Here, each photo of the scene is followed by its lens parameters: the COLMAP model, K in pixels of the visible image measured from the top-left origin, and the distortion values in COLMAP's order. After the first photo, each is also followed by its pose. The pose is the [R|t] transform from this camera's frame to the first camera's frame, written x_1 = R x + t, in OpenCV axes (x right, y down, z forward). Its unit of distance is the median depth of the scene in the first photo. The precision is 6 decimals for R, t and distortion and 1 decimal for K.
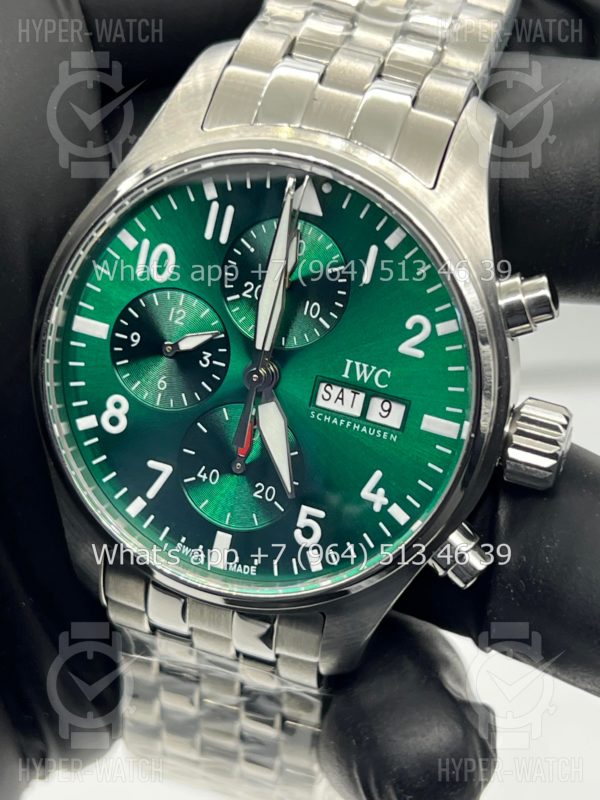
lens RADIAL K [[1896.6, 0, 300.0], [0, 1896.6, 400.0], [0, 0, 1]] dist [0.228666, -0.393106]
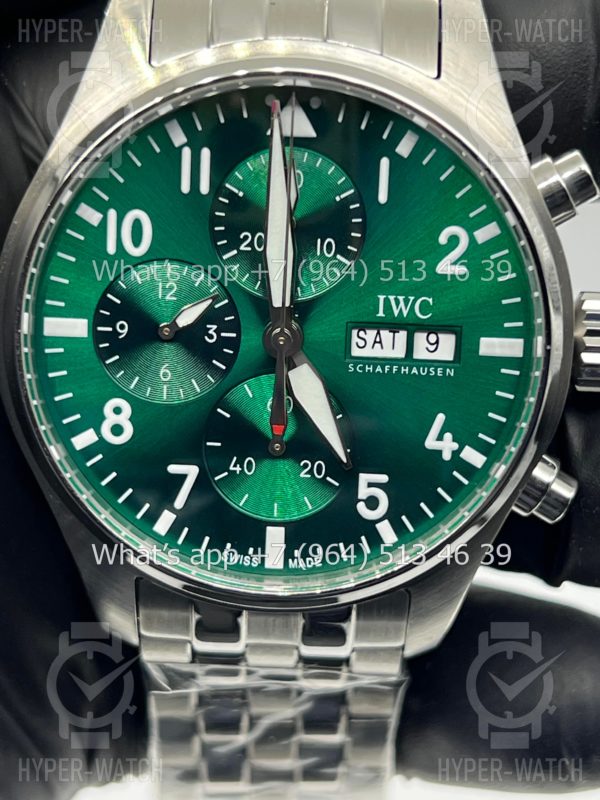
lens RADIAL K [[1896.6, 0, 300.0], [0, 1896.6, 400.0], [0, 0, 1]] dist [0.228666, -0.393106]
pose [[0.958588, -0.230106, 0.167811, -0.162306], [0.226070, 0.973160, 0.043038, -0.020213], [-0.173210, -0.003318, 0.984879, 0.160437]]
